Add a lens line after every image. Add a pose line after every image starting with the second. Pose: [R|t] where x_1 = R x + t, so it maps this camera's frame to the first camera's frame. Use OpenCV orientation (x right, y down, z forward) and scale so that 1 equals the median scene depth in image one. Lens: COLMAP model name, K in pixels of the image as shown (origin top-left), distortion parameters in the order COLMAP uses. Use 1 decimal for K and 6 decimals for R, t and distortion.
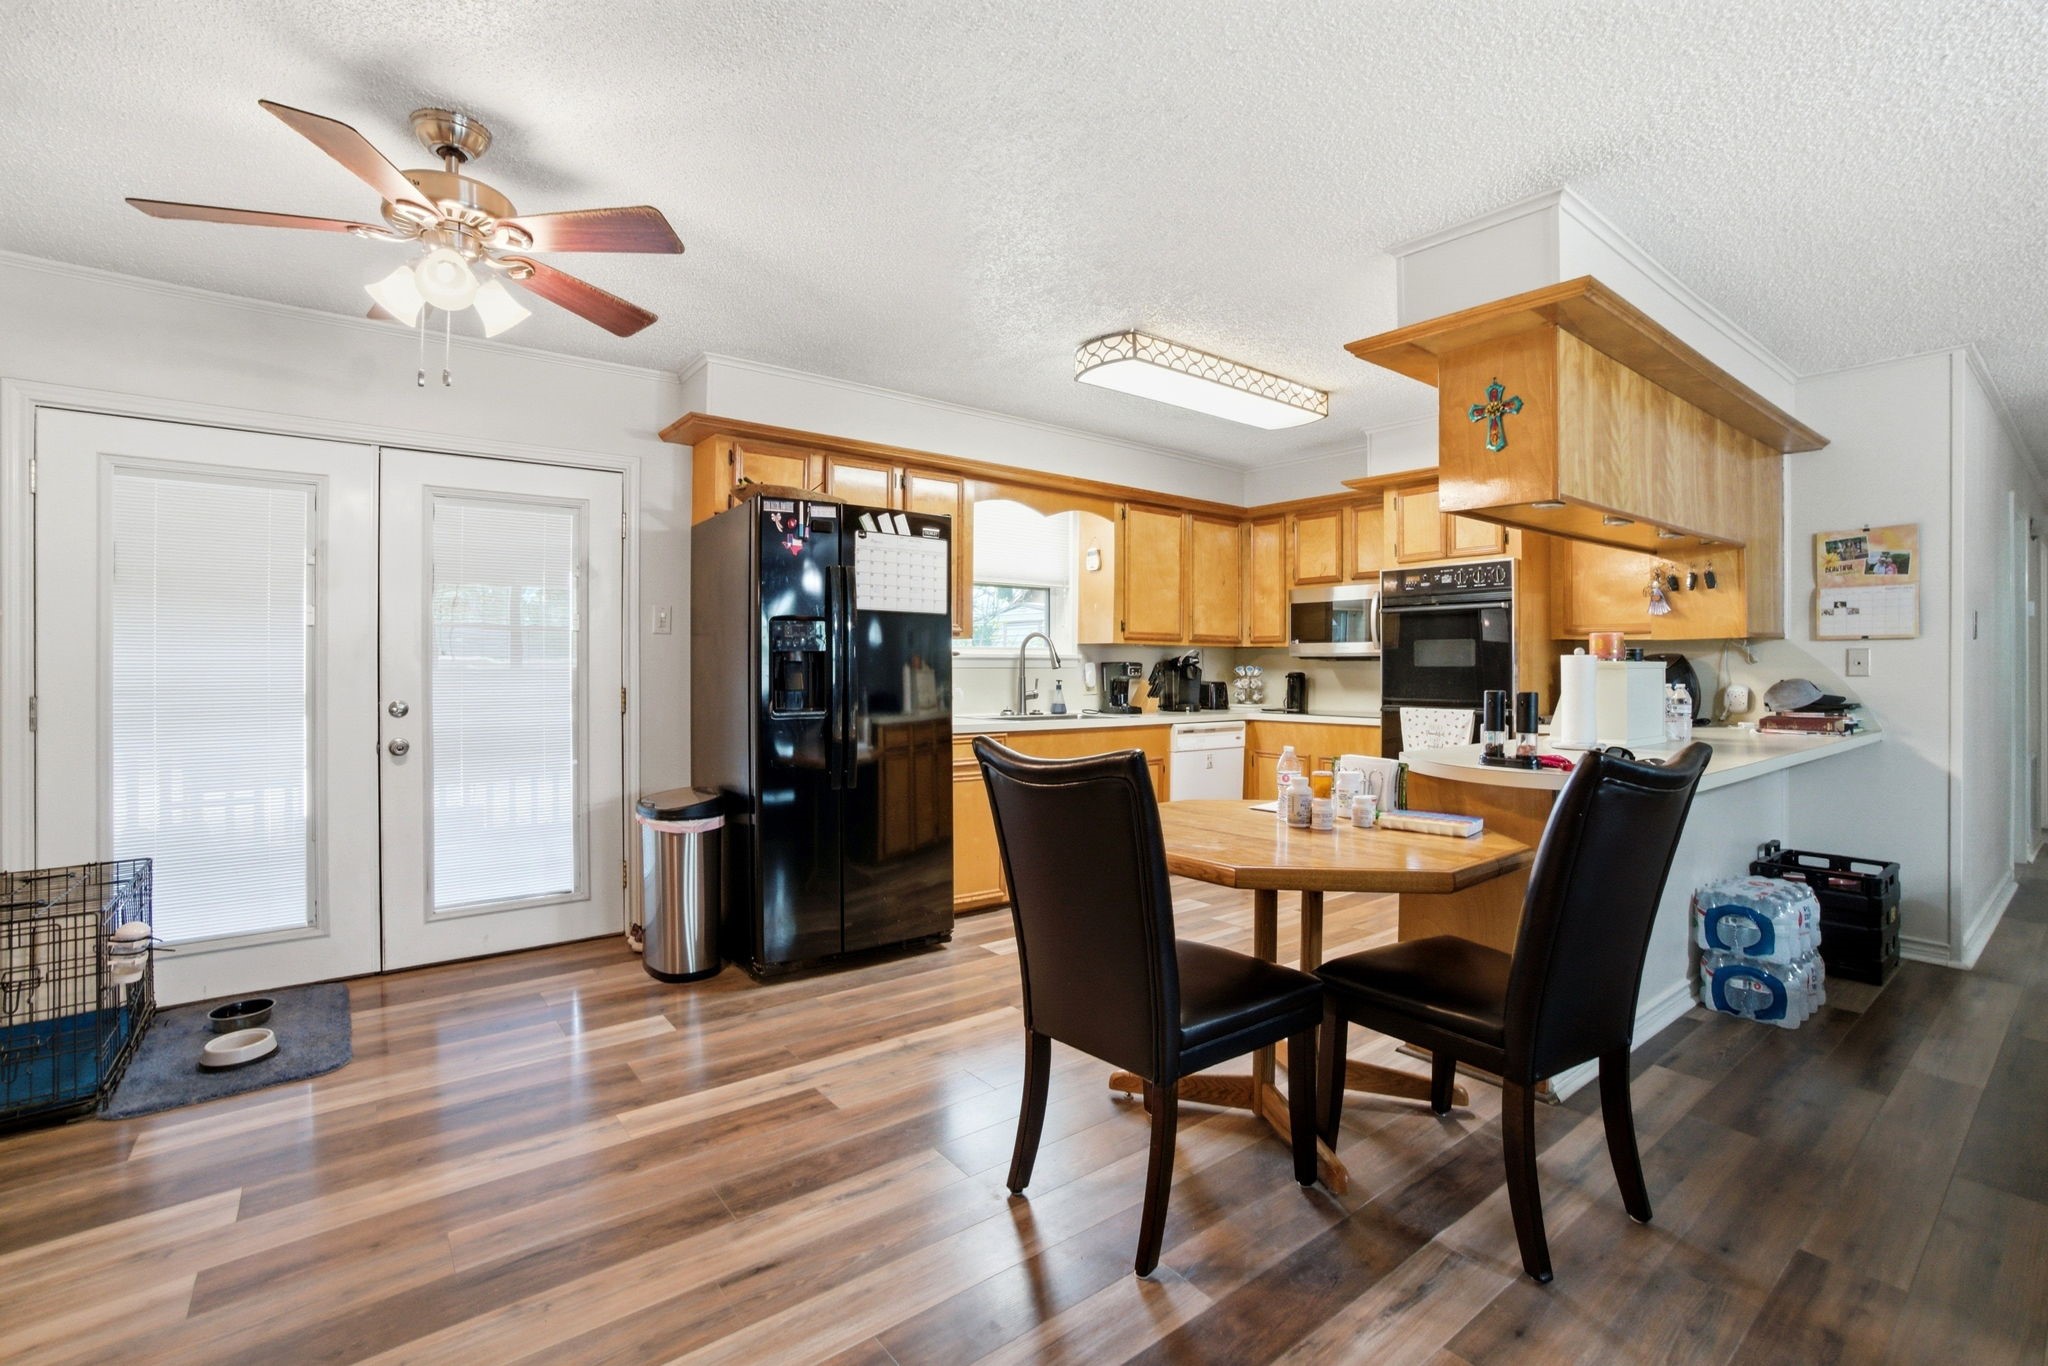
lens RADIAL K [[921.4, 0, 1022.7], [0, 921.4, 667.8], [0, 0, 1]] dist [-0.041912, 0.015147]
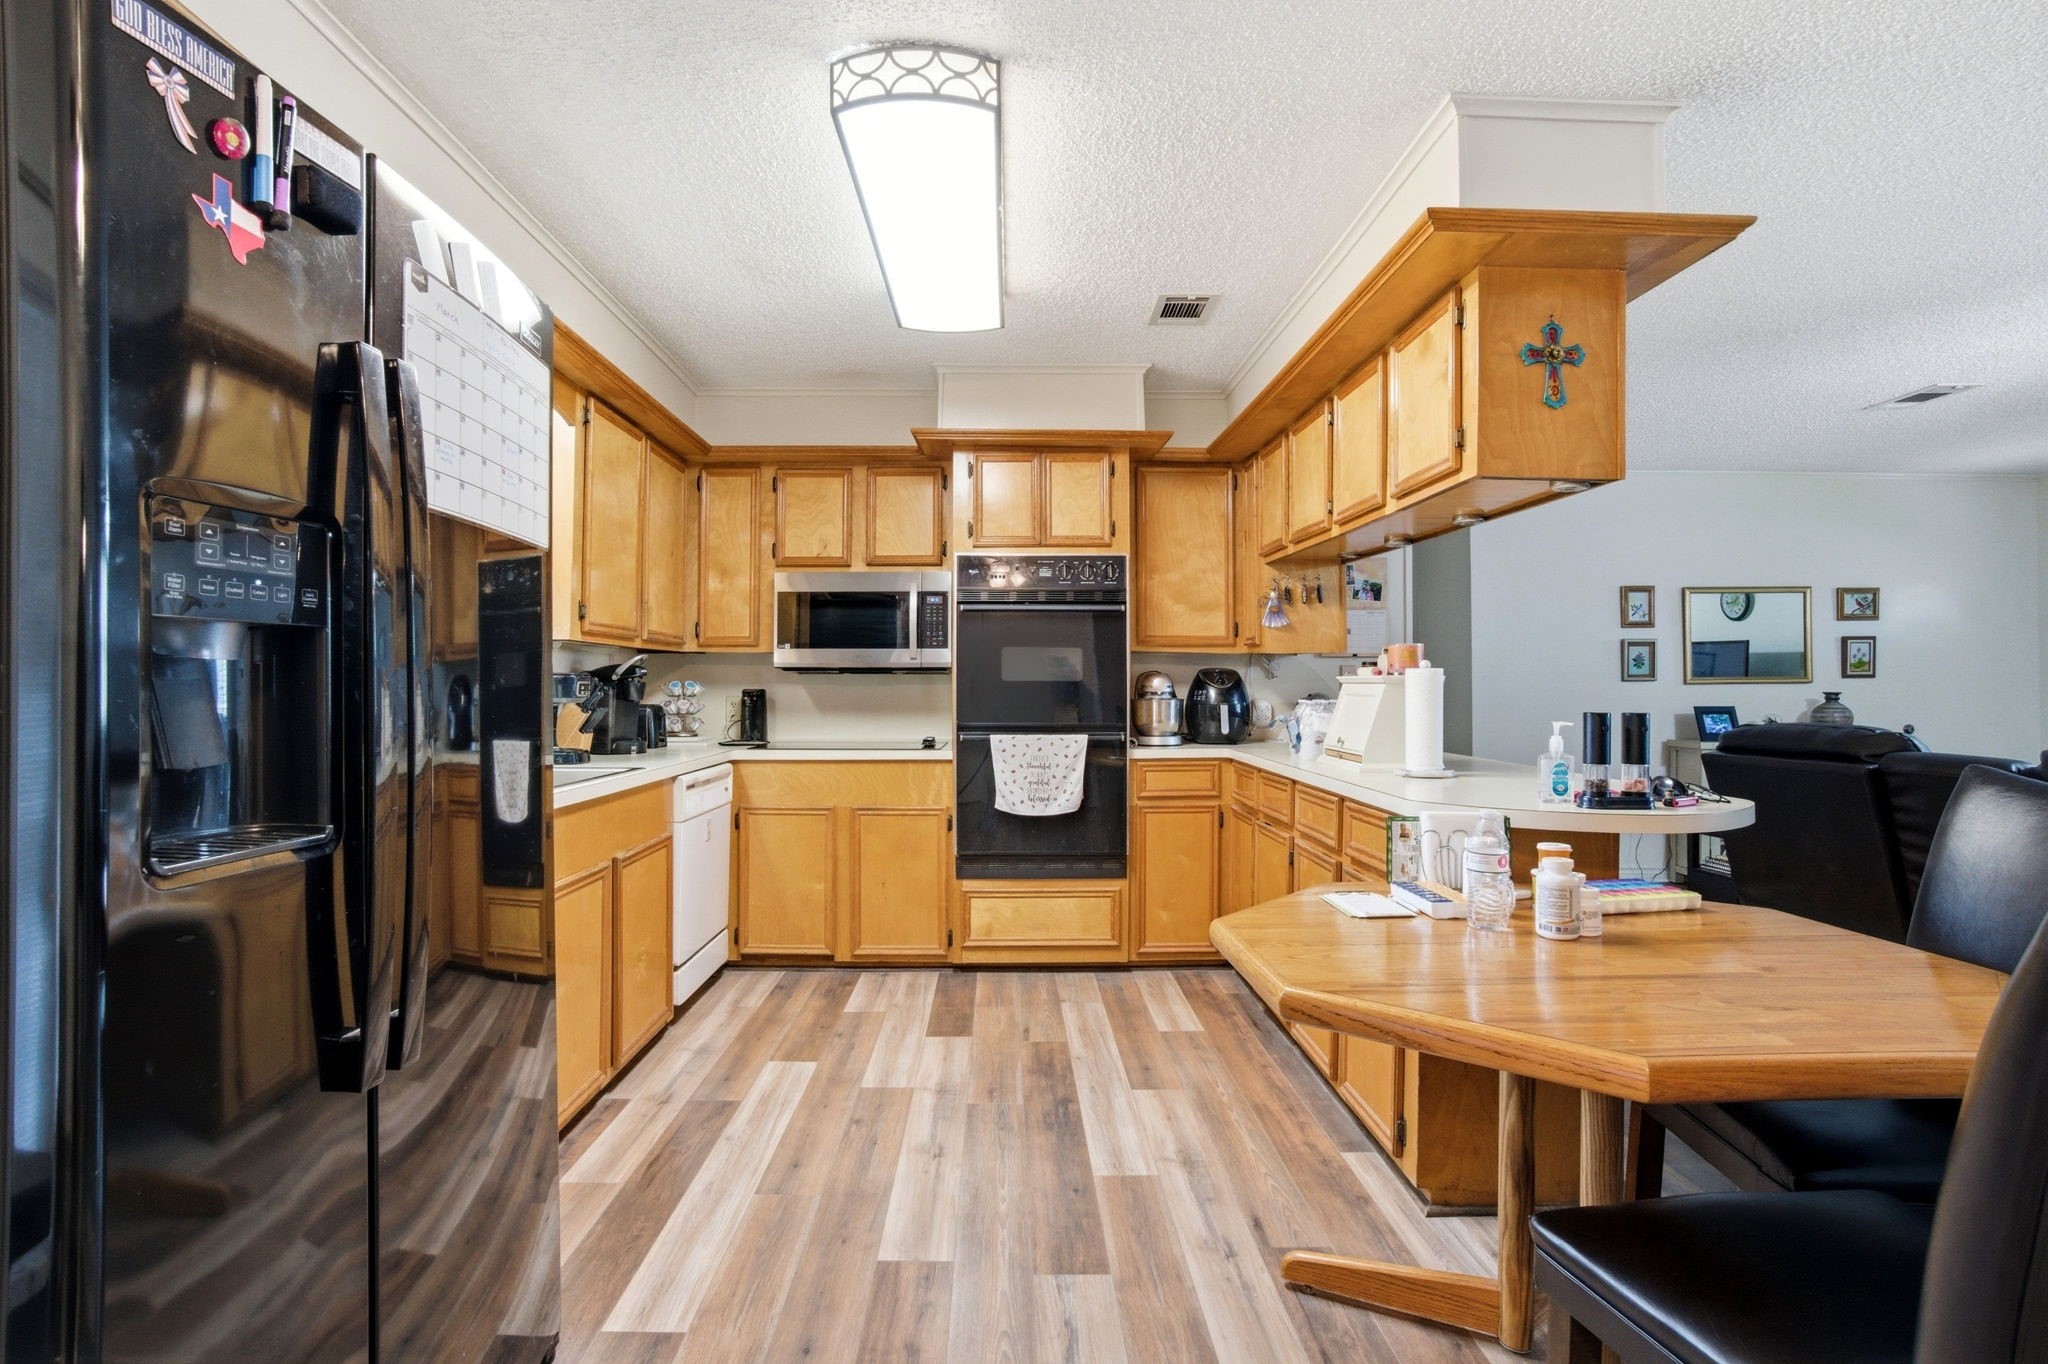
lens RADIAL K [[999.2, 0, 1011.5], [0, 999.2, 666.5], [0, 0, 1]] dist [-0.032328, 0.001174]
pose [[0.602254, 0.011945, 0.798215, -0.210905], [0.001260, 0.999873, -0.015913, -0.000475], [-0.798303, 0.010589, 0.602162, 0.408236]]
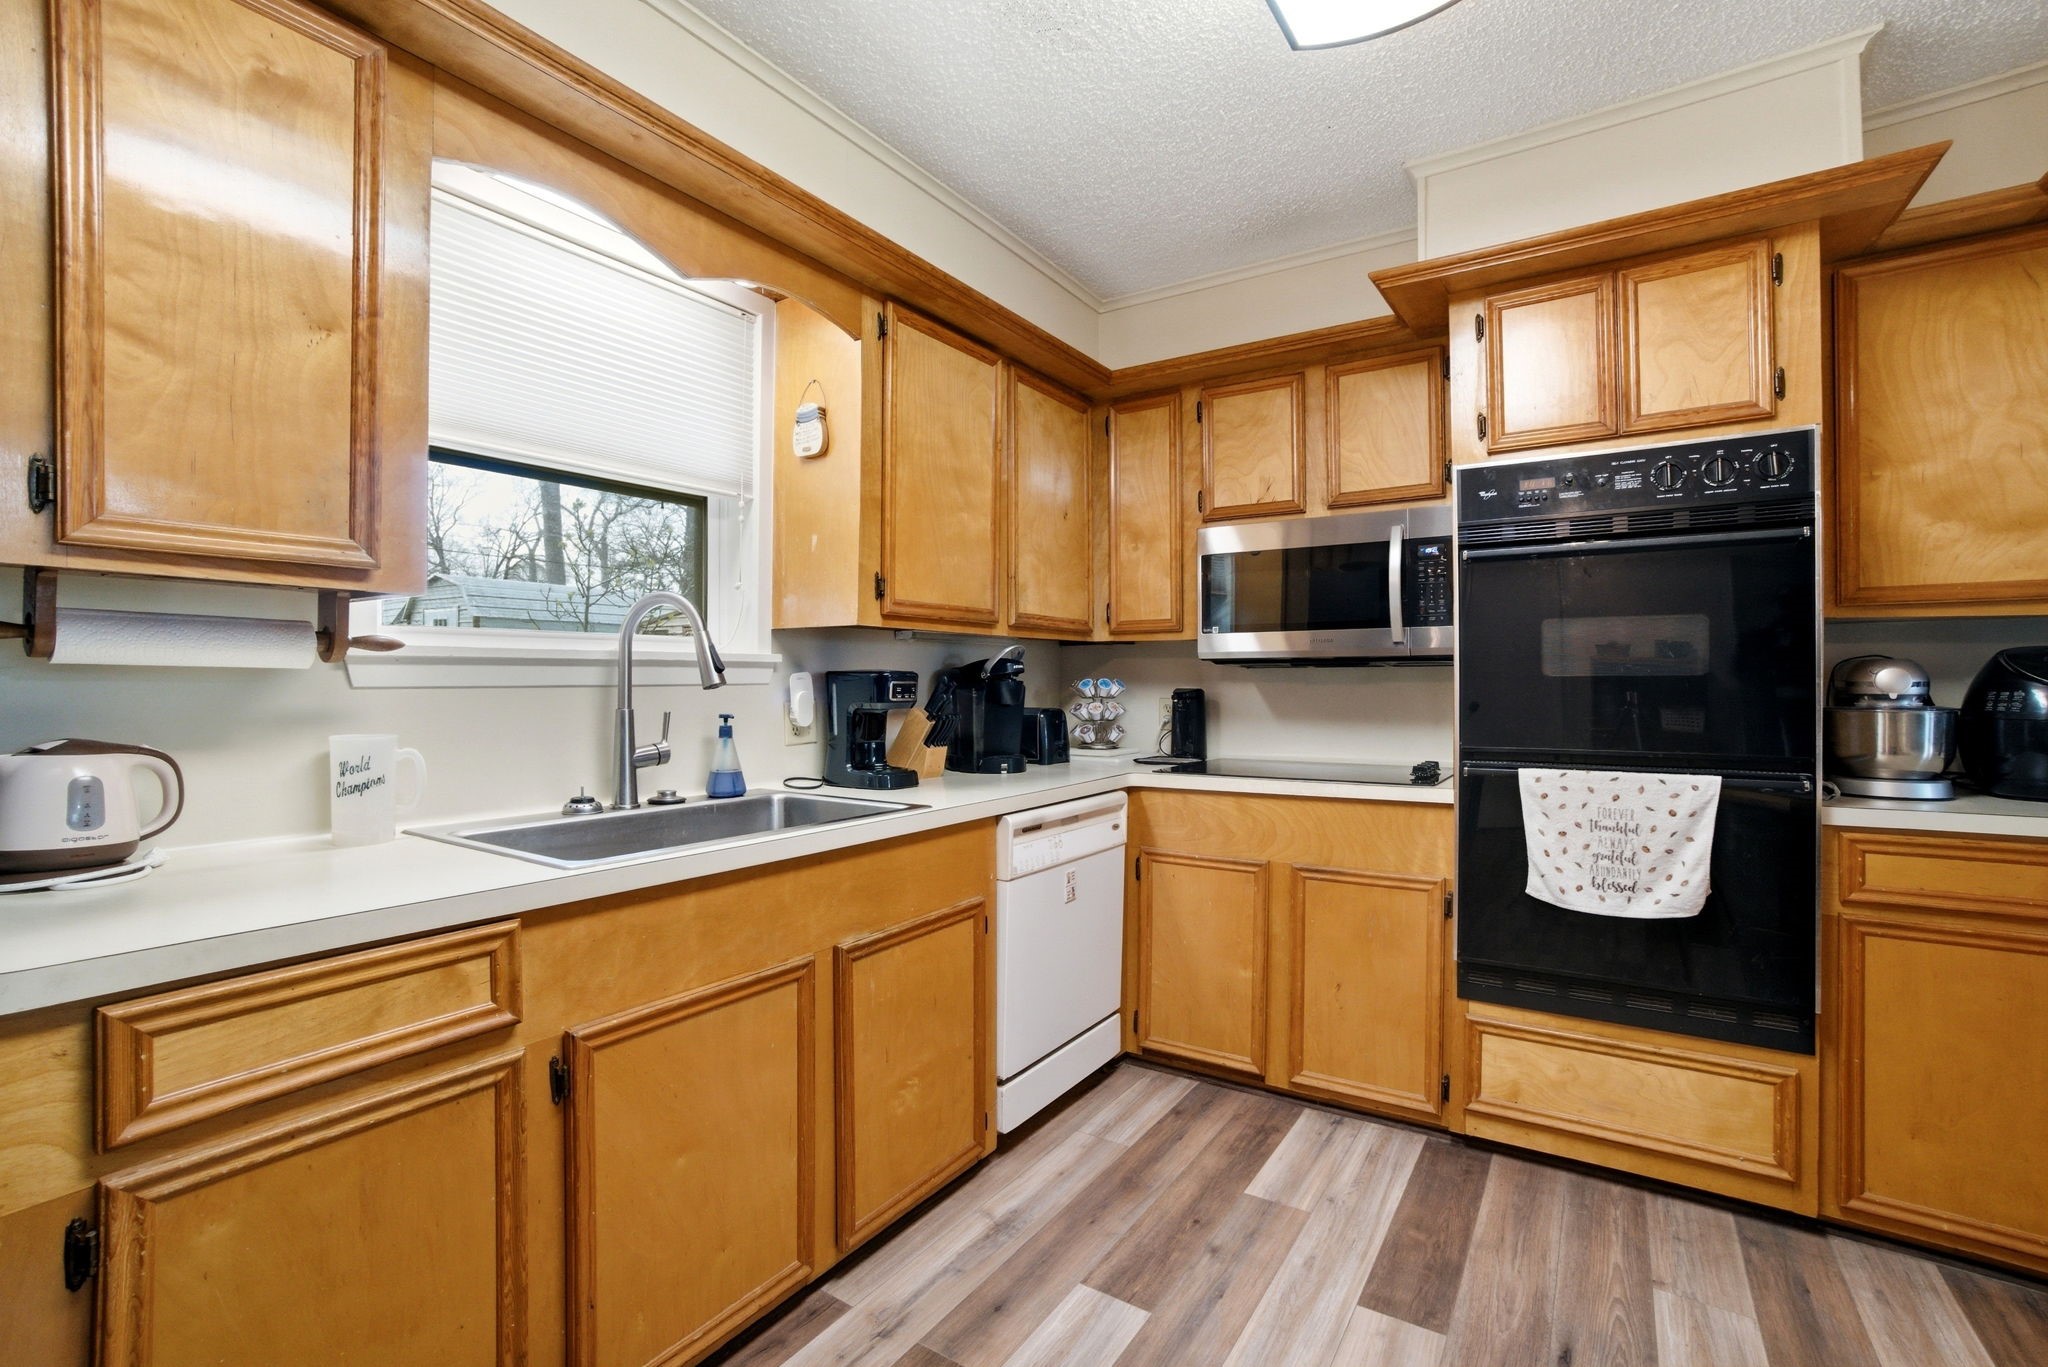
lens RADIAL K [[921.4, 0, 1017.9], [0, 921.4, 682.0], [0, 0, 1]] dist [-0.041912, 0.015147]
pose [[0.946862, -0.006709, 0.321570, 0.030641], [0.006412, 0.999977, 0.001982, -0.001171], [-0.321576, 0.000185, 0.946884, 0.557430]]
